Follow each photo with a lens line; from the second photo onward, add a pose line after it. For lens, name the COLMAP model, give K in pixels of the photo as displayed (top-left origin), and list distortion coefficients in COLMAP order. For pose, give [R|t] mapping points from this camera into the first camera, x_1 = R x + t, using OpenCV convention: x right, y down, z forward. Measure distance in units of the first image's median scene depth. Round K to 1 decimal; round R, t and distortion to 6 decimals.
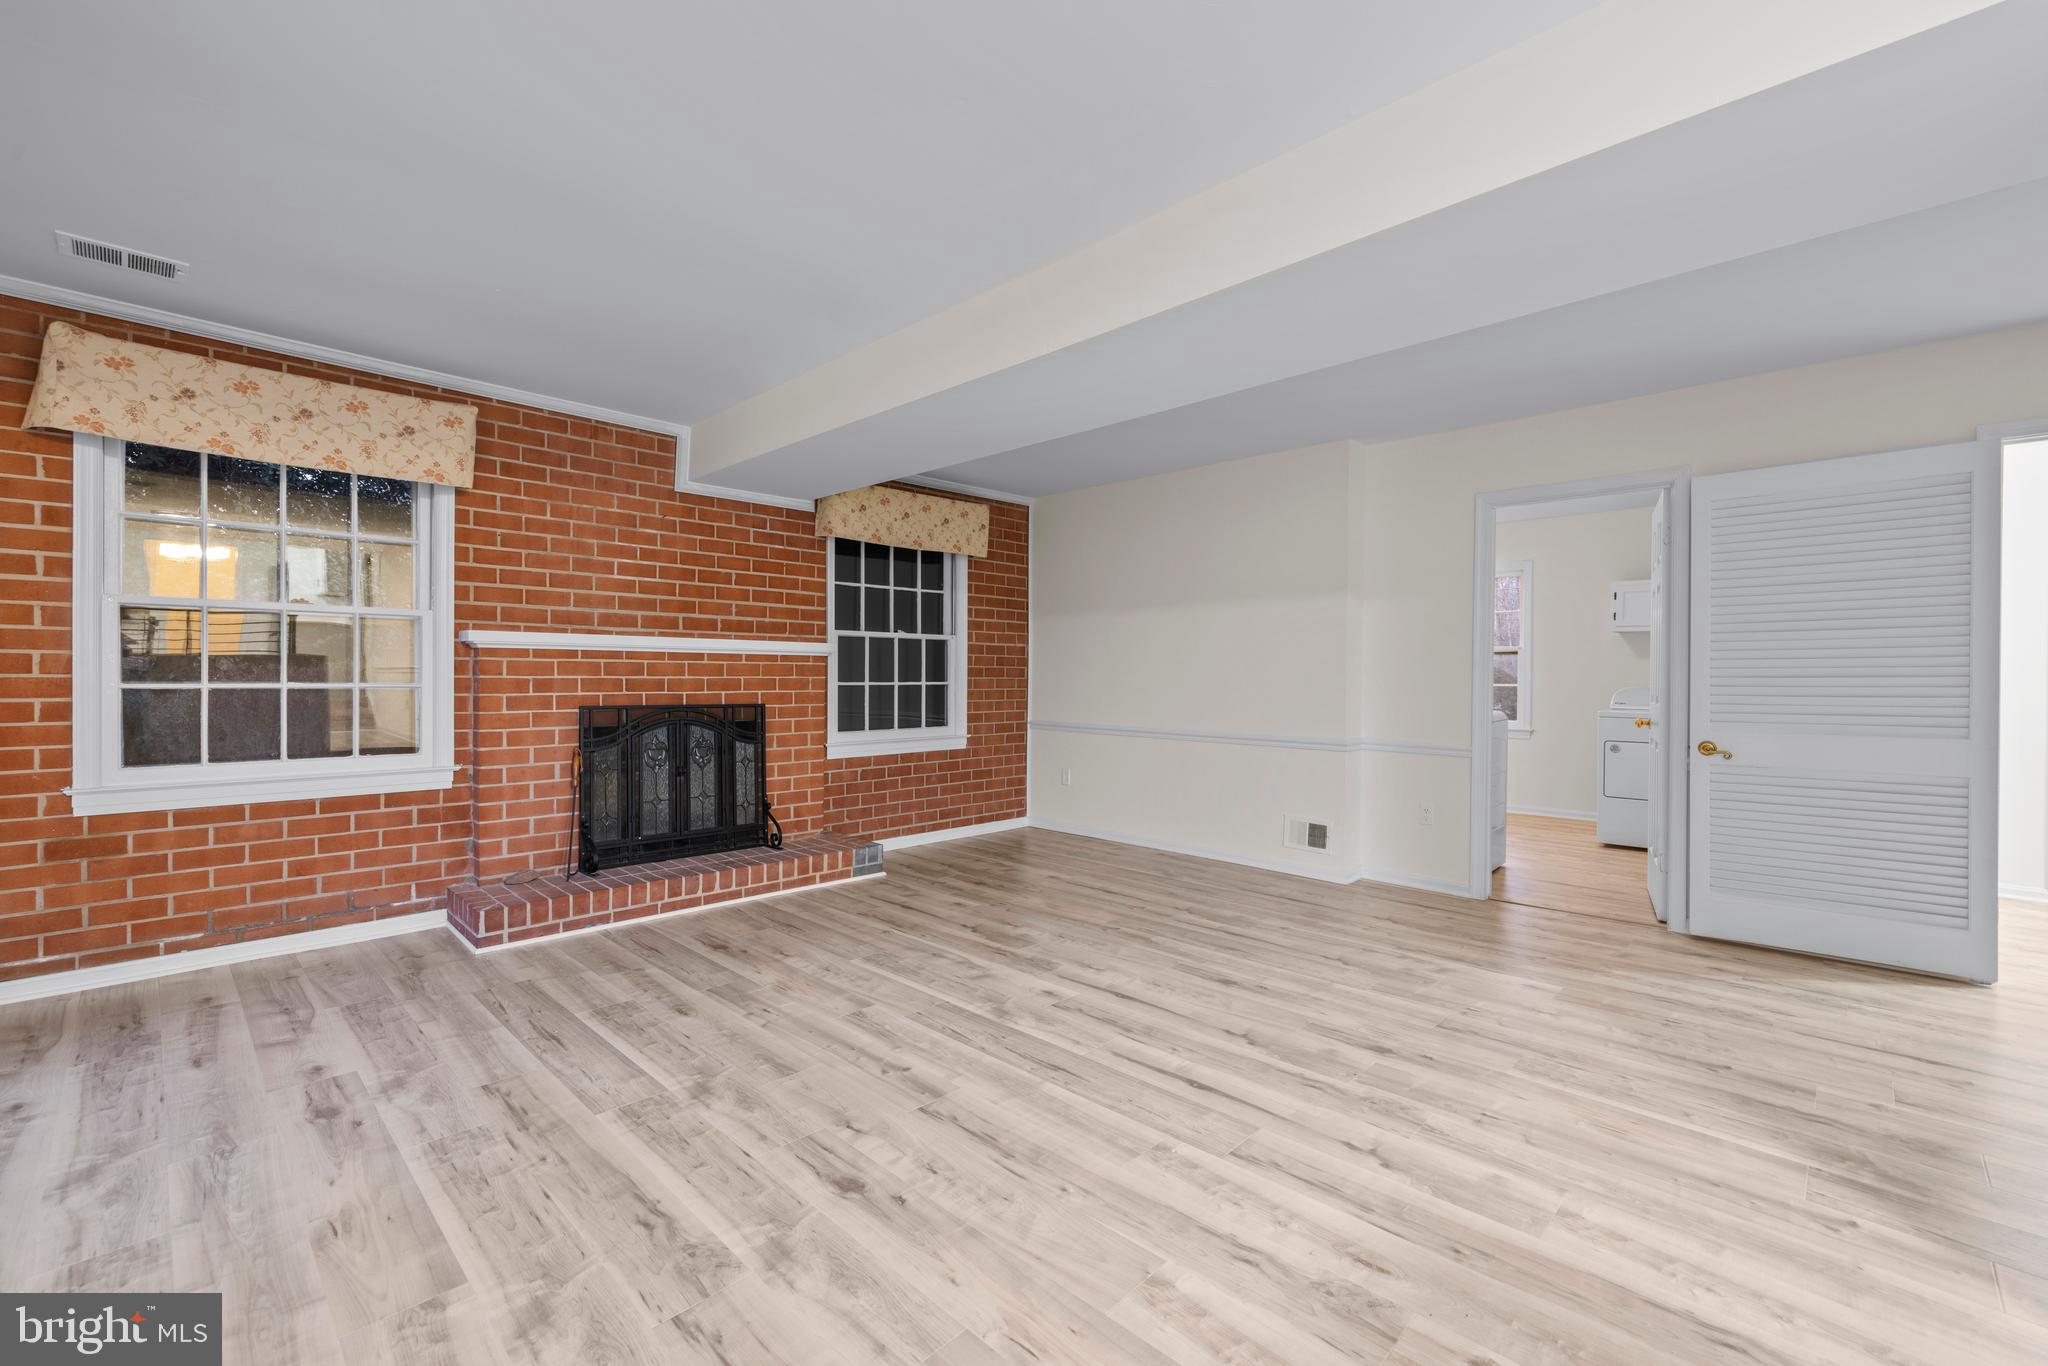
lens RADIAL K [[867.1, 0, 1025.1], [0, 867.1, 672.9], [0, 0, 1]] dist [0.007743, -0.000293]
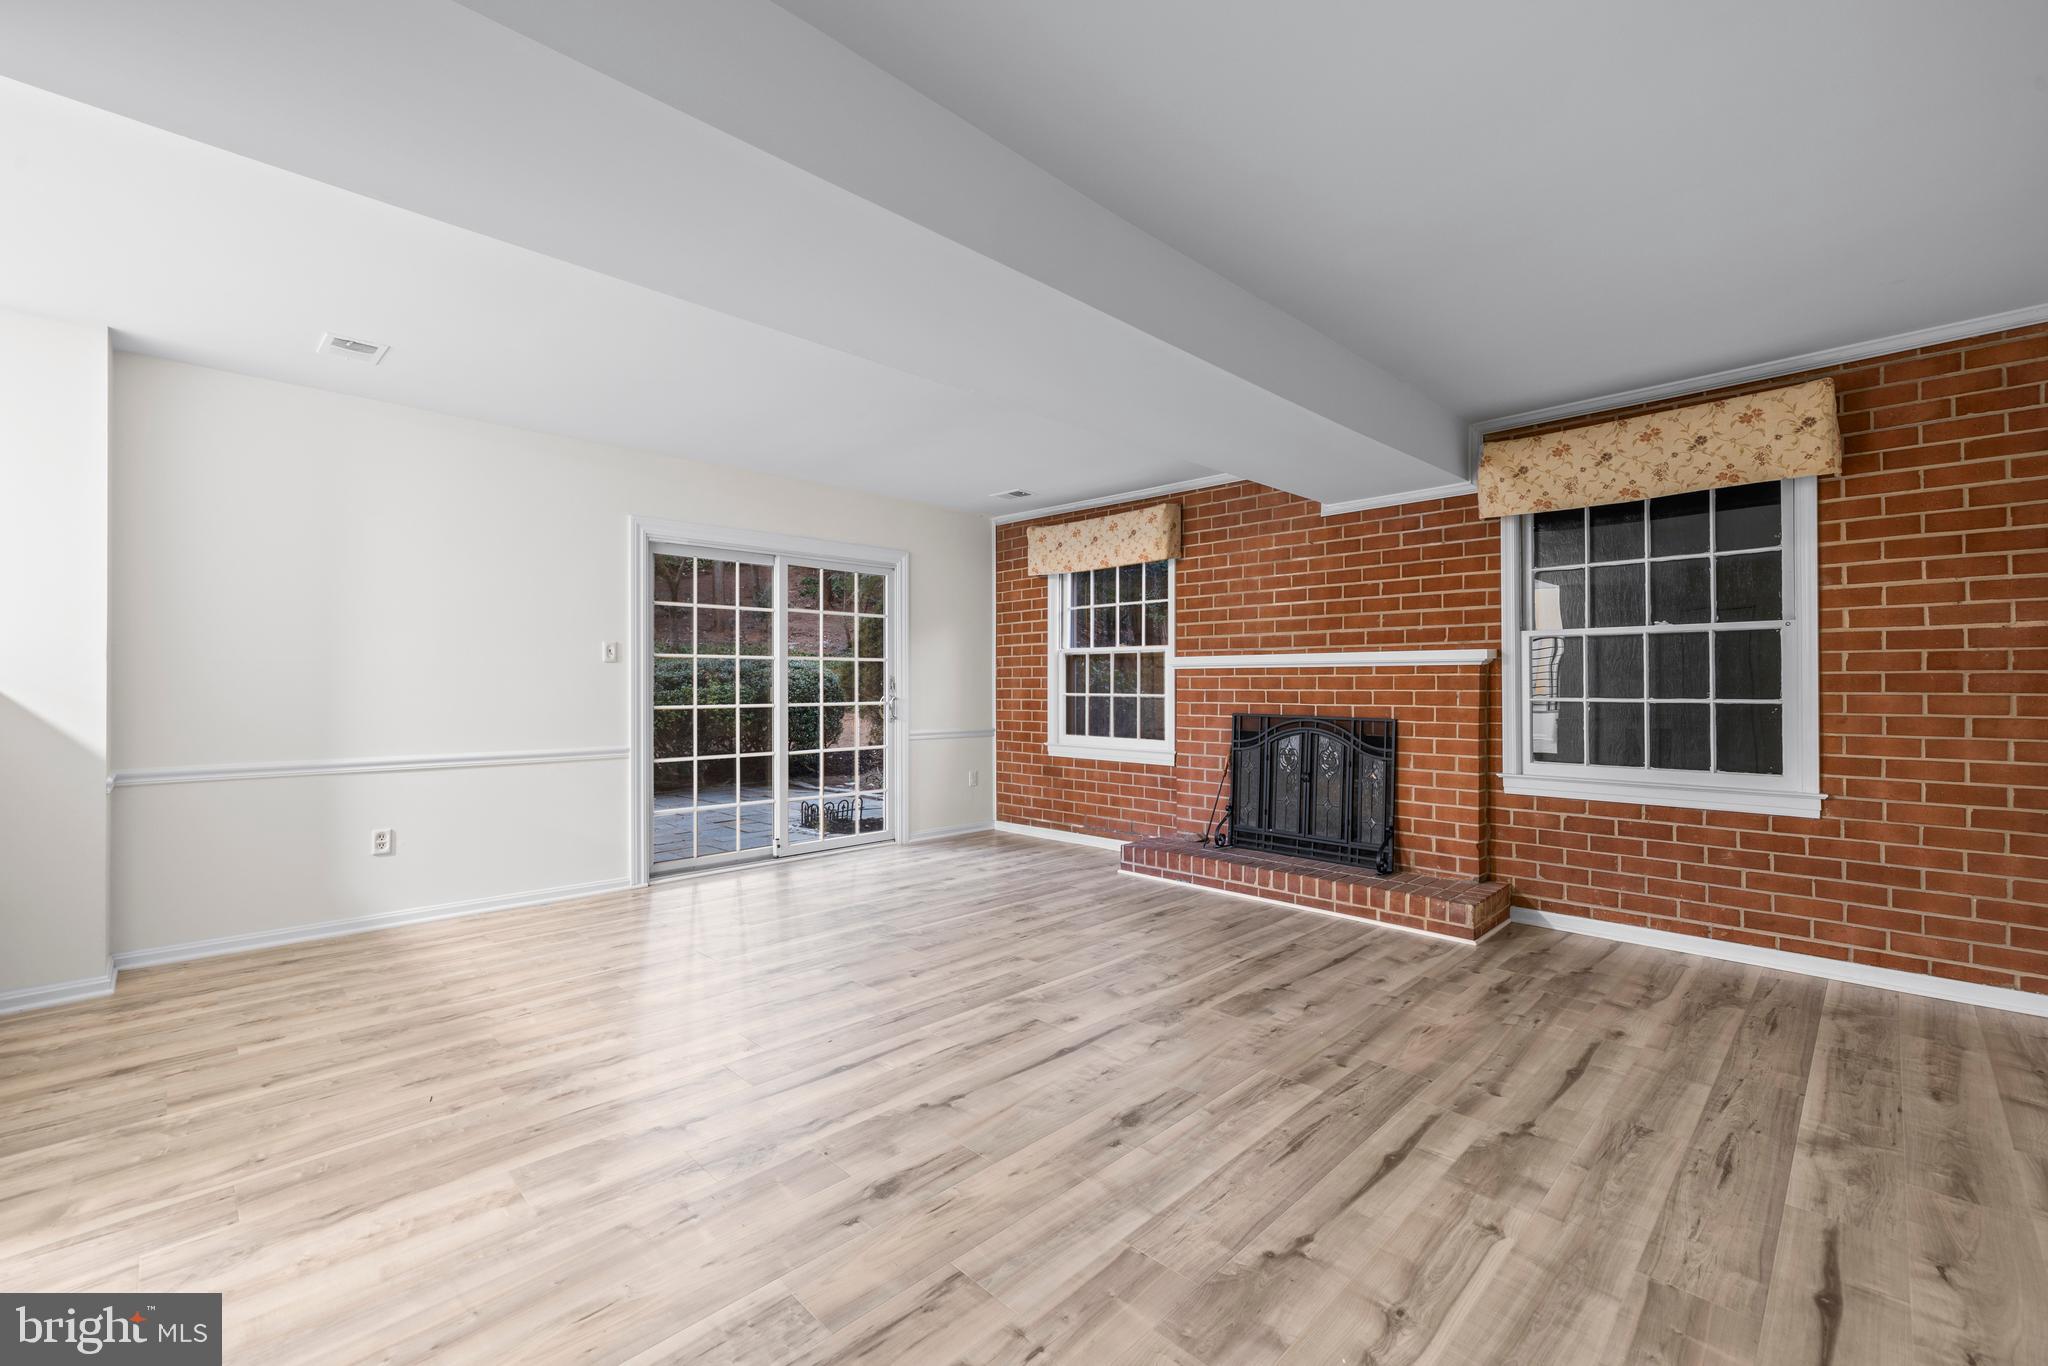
lens RADIAL K [[857.0, 0, 1025.5], [0, 857.0, 683.4], [0, 0, 1]] dist [0.000546, -0.000037]
pose [[-0.014490, -0.008208, -0.999861, 0.795577], [0.001271, 0.999965, -0.008228, 0.005515], [0.999894, -0.001390, -0.014479, 0.787784]]
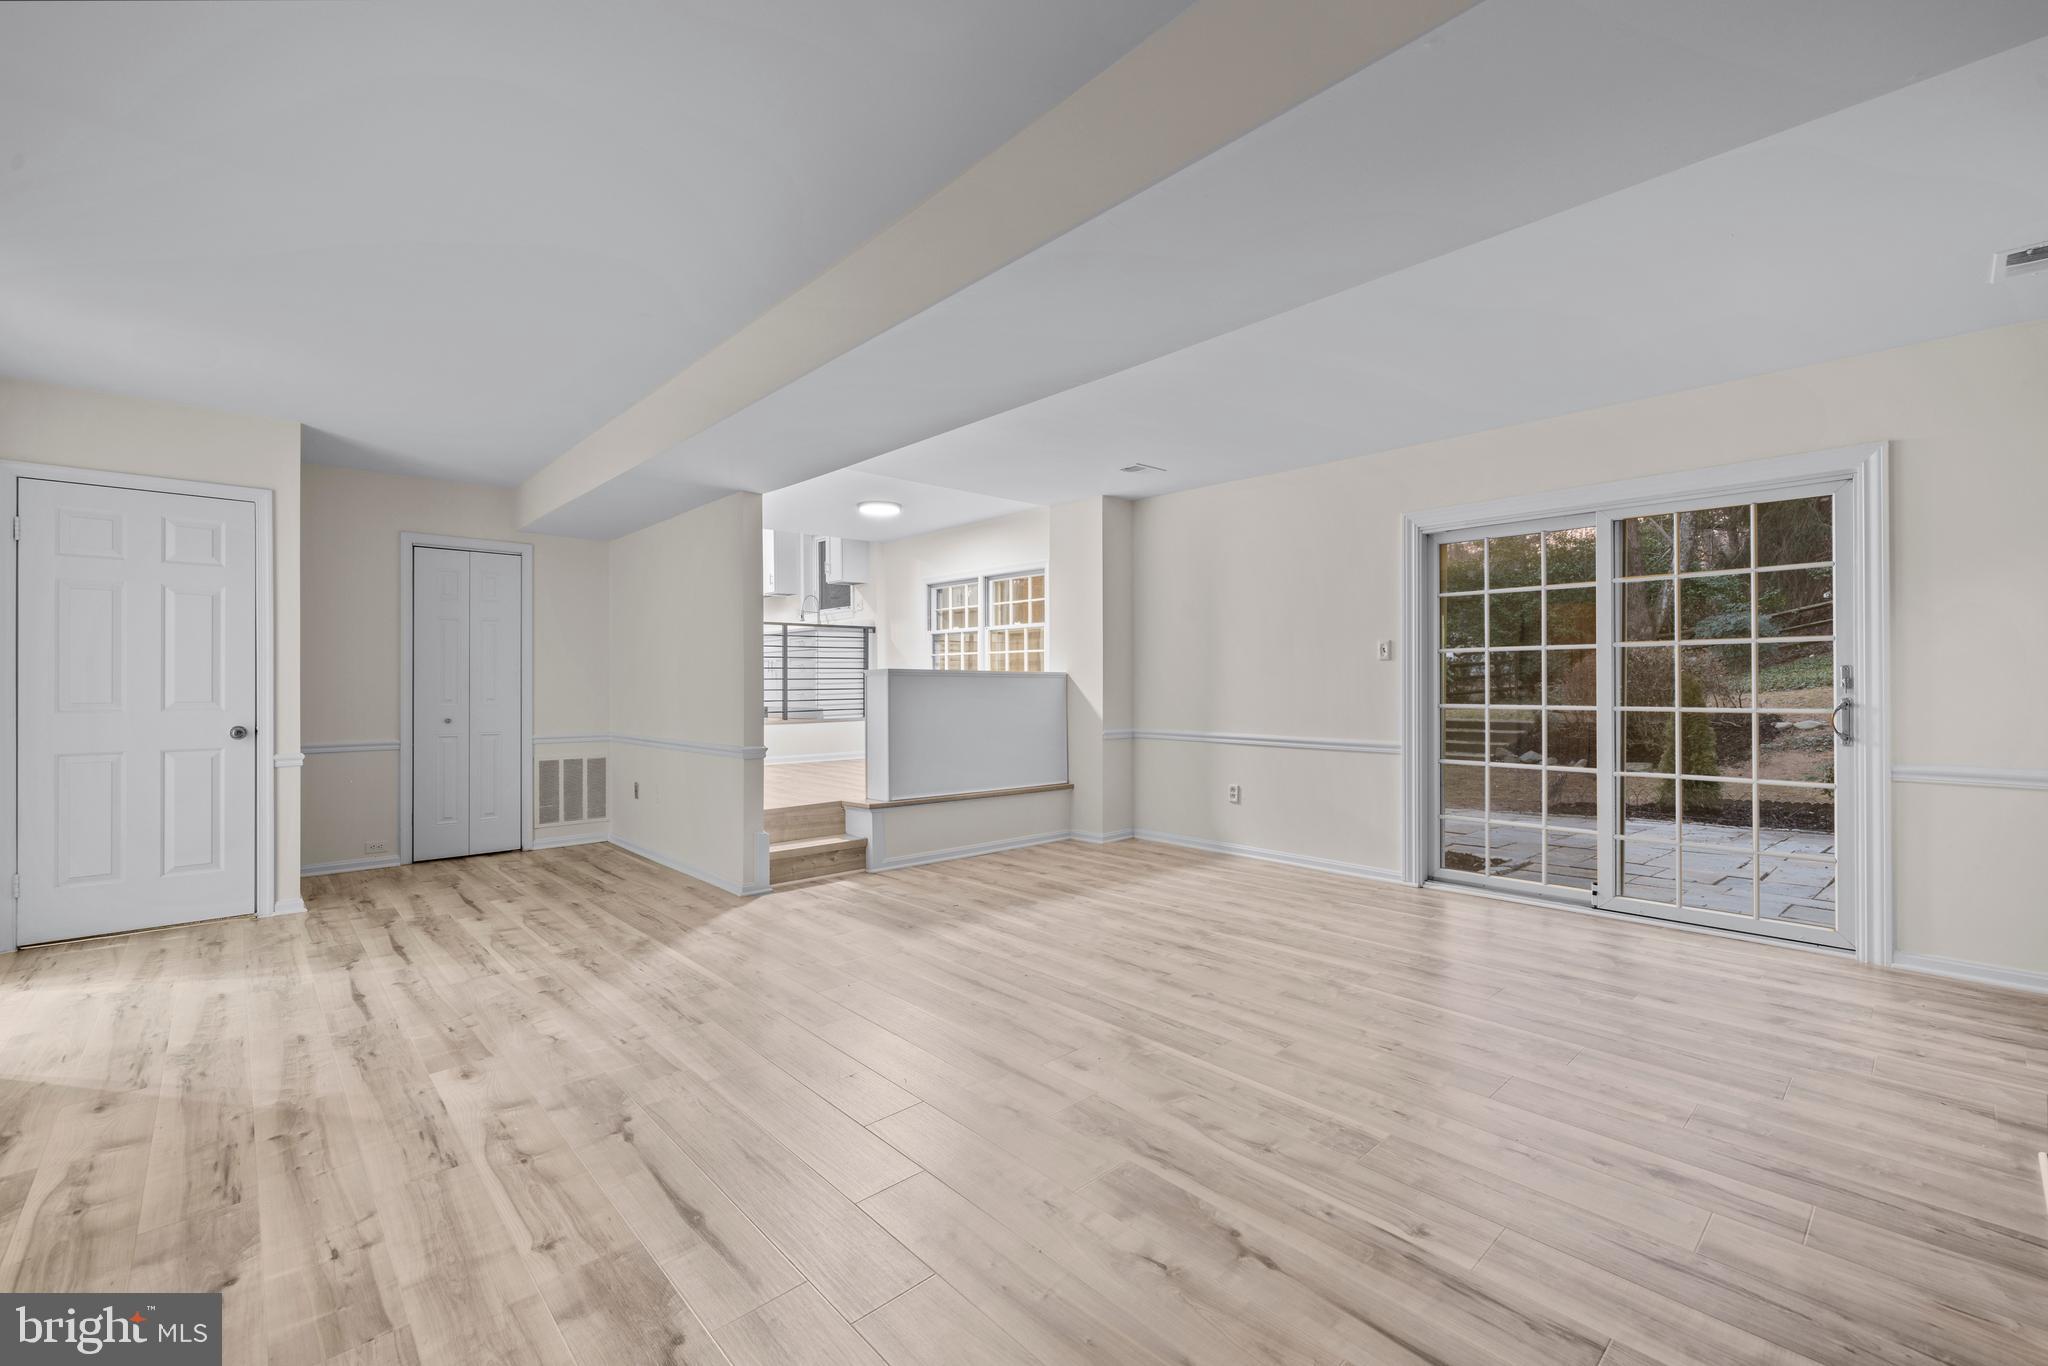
lens RADIAL K [[857.0, 0, 1025.5], [0, 857.0, 683.4], [0, 0, 1]] dist [0.000546, -0.000037]
pose [[-0.998619, -0.005283, 0.052279, 0.031015], [-0.005273, 0.999986, 0.000333, 0.001179], [-0.052280, 0.000057, -0.998632, 1.489701]]
